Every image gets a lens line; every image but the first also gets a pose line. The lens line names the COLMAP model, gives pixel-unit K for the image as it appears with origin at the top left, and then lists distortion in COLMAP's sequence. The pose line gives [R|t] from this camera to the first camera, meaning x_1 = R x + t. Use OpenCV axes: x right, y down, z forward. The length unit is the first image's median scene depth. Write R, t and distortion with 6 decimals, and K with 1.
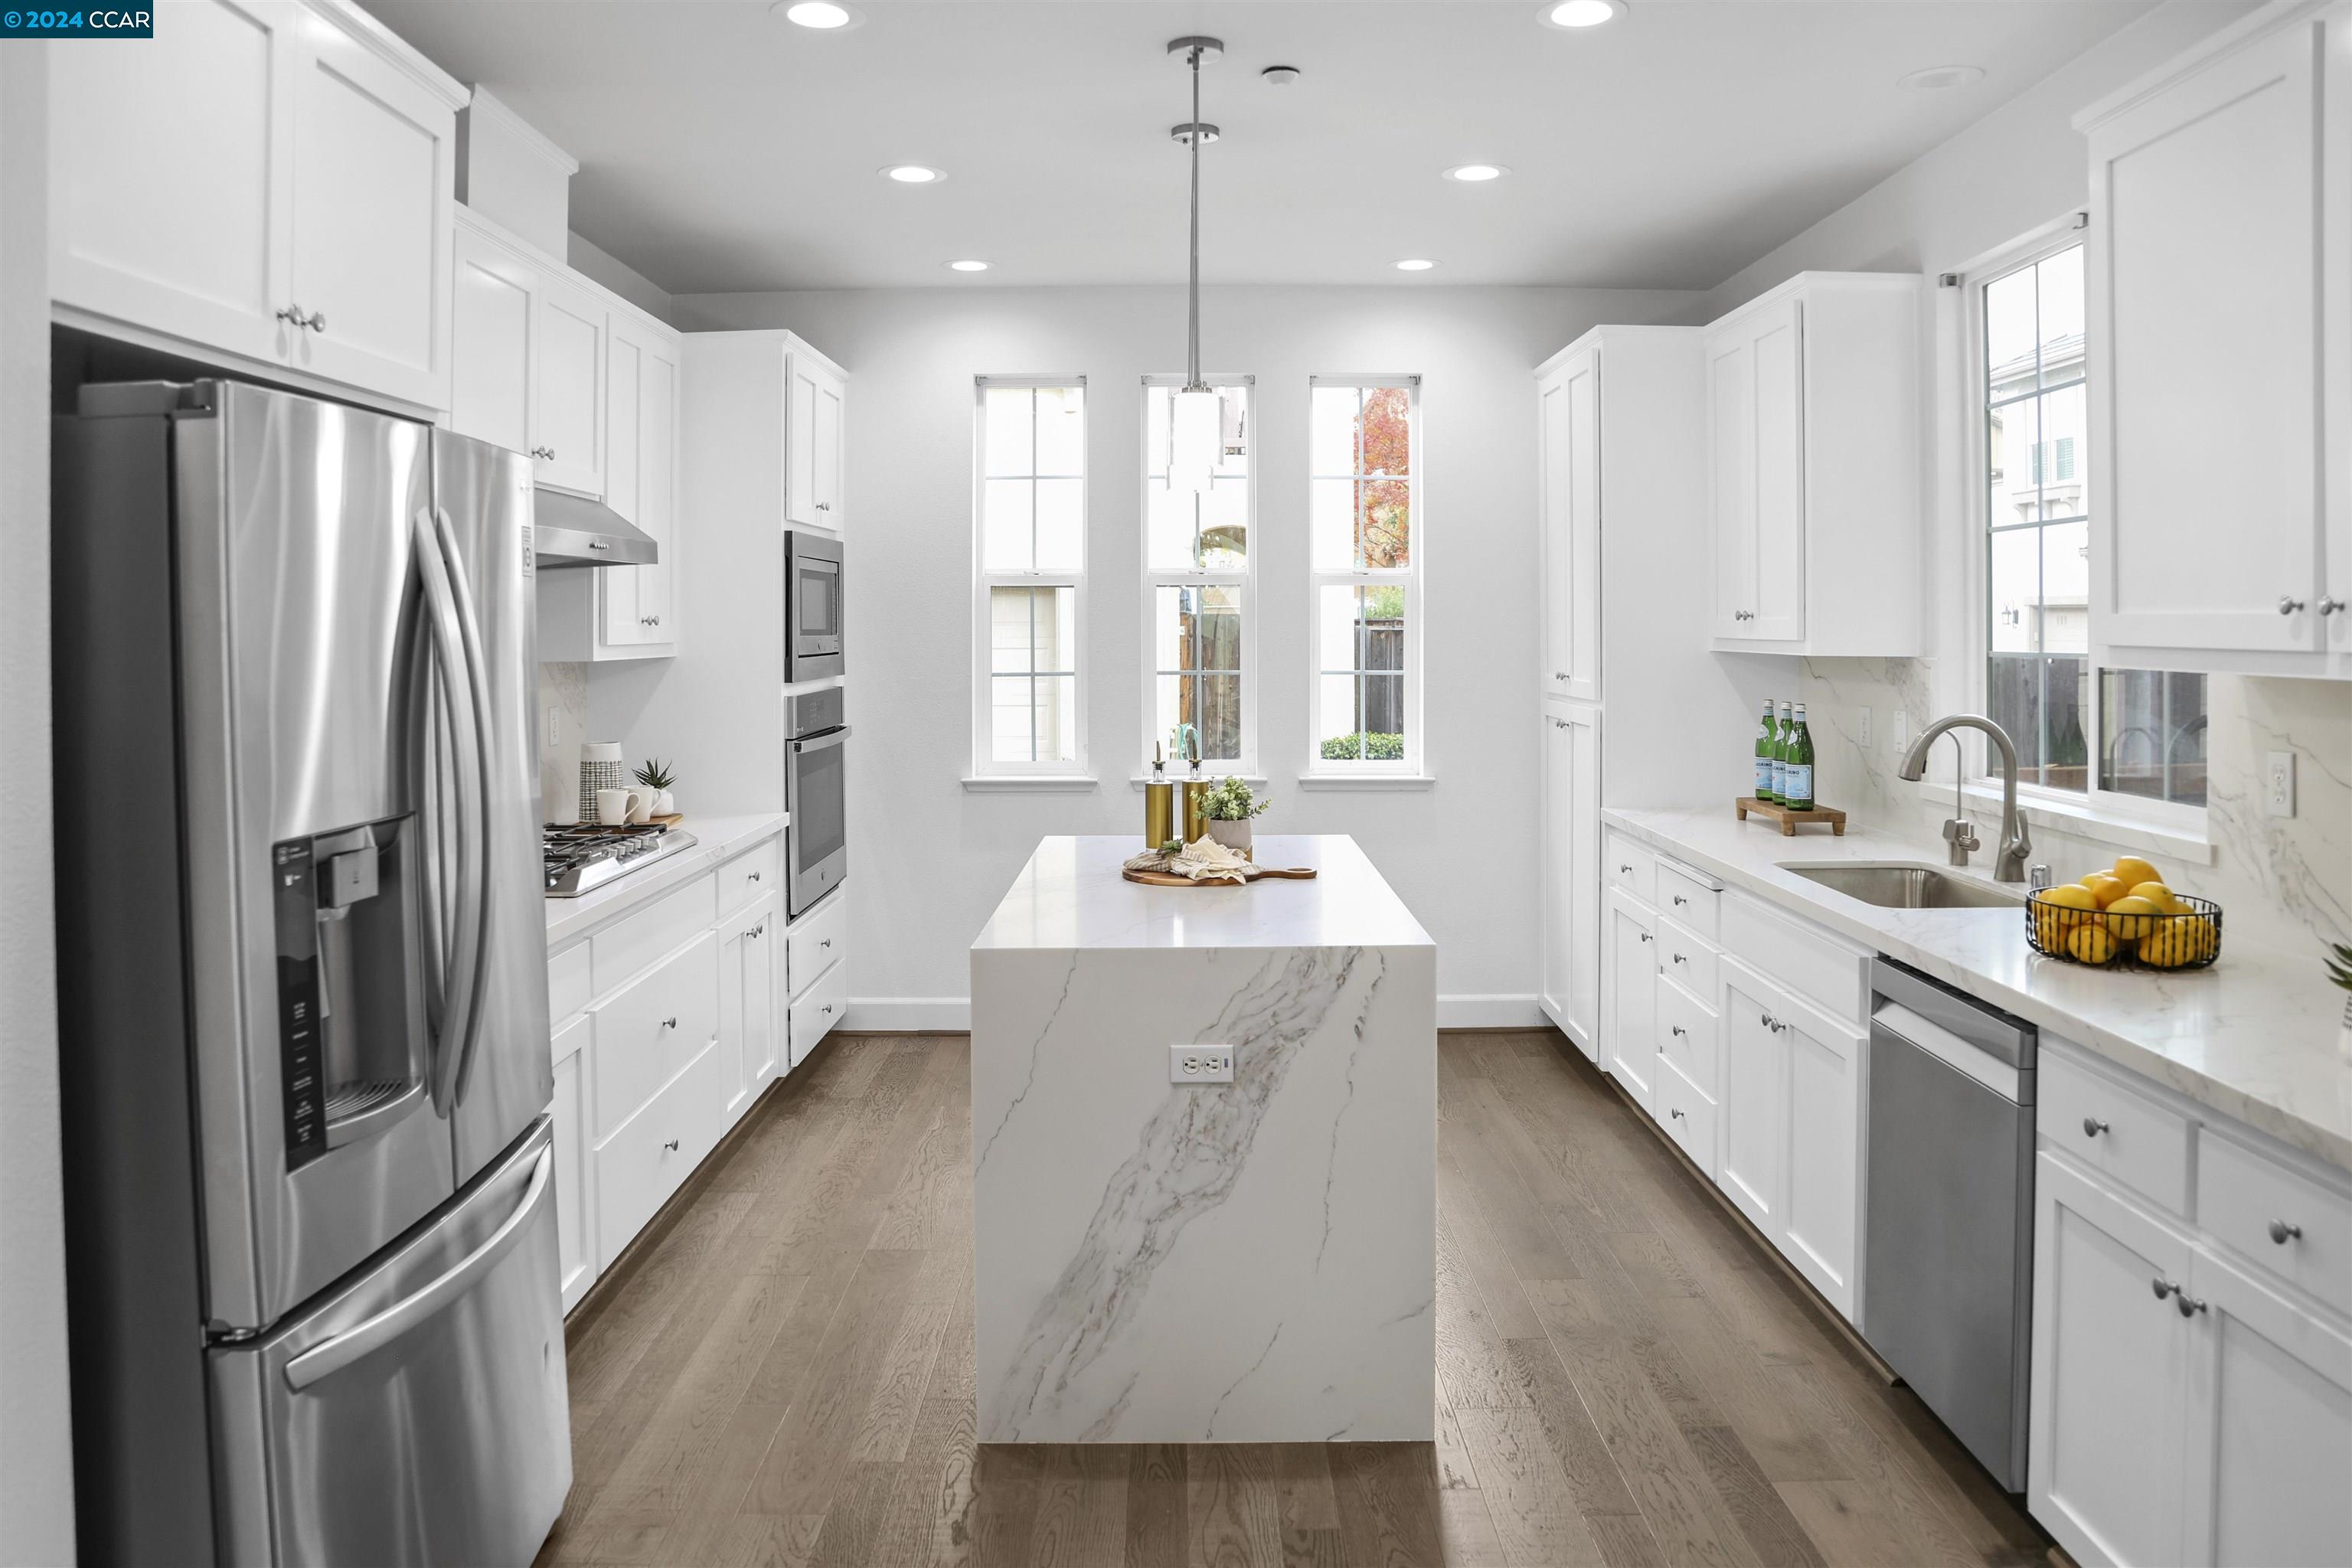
lens RADIAL K [[1675.8, 0, 1174.7], [0, 1675.8, 617.4], [0, 0, 1]] dist [-0.086596, 0.032661]
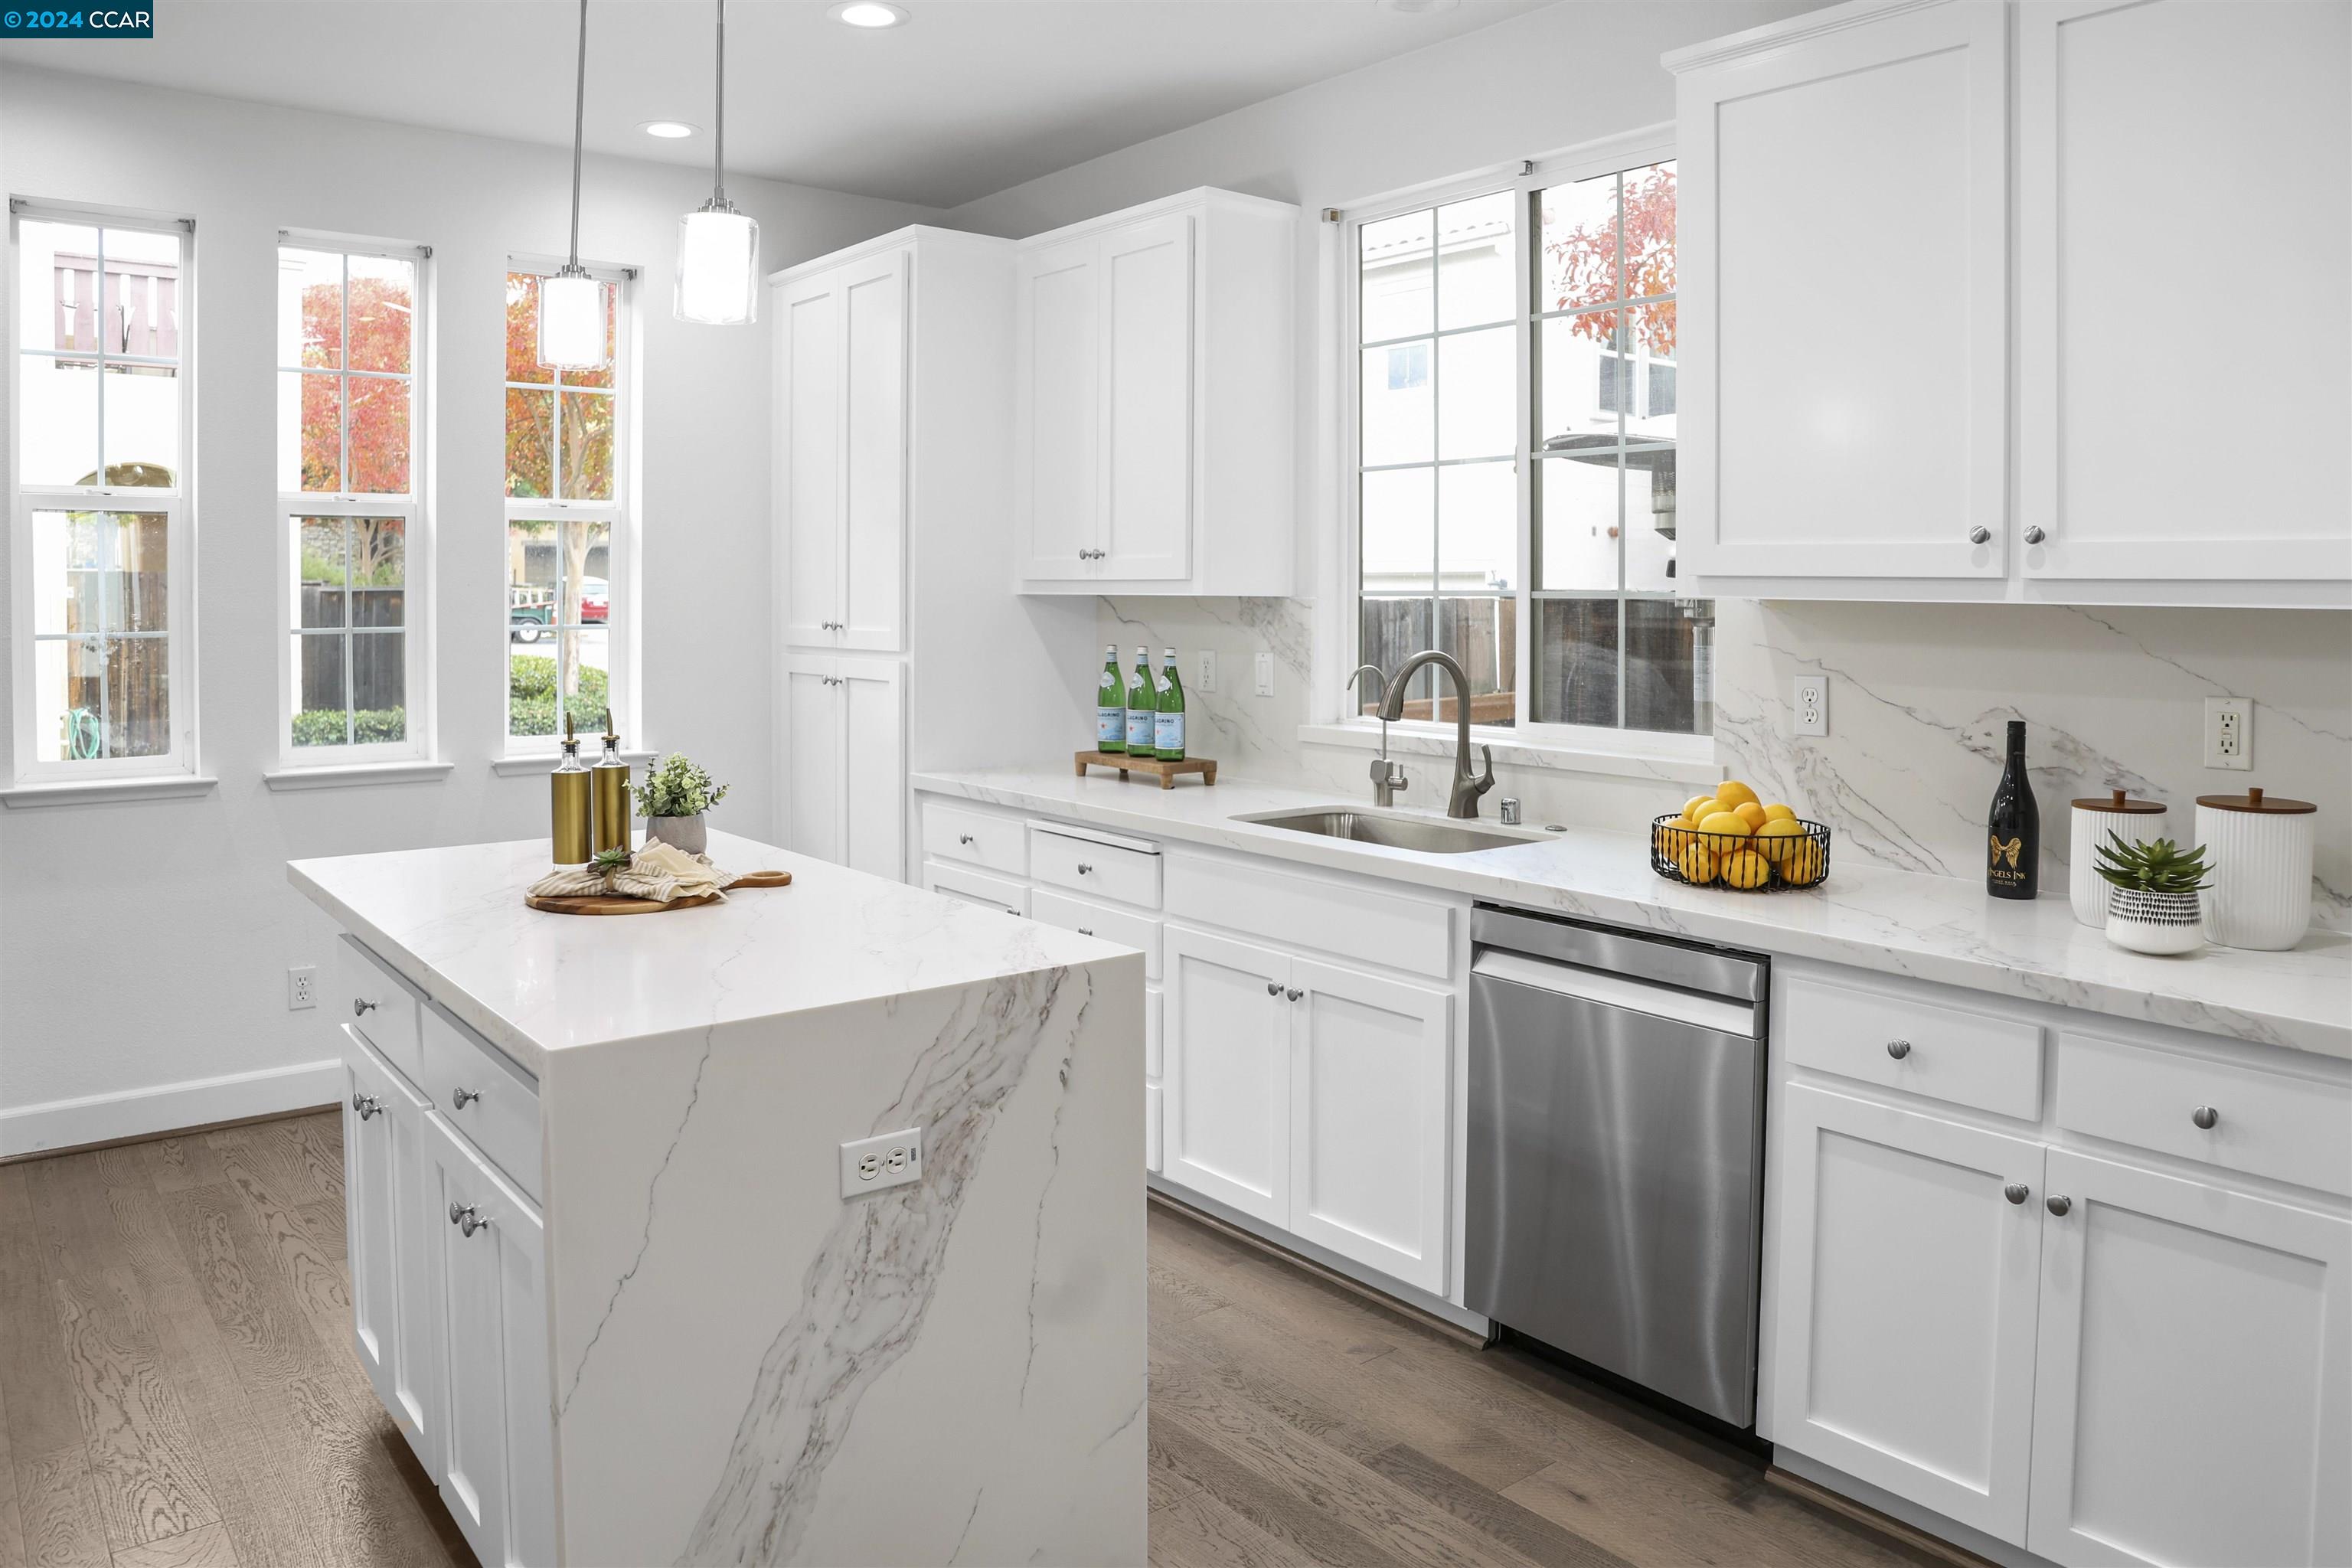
lens RADIAL K [[1675.8, 0, 1174.7], [0, 1675.8, 617.4], [0, 0, 1]] dist [-0.086596, 0.032661]
pose [[0.784373, -0.007433, 0.620245, -0.317511], [-0.006113, 0.999787, 0.019711, 0.023987], [-0.620259, -0.019253, 0.784160, 0.380118]]
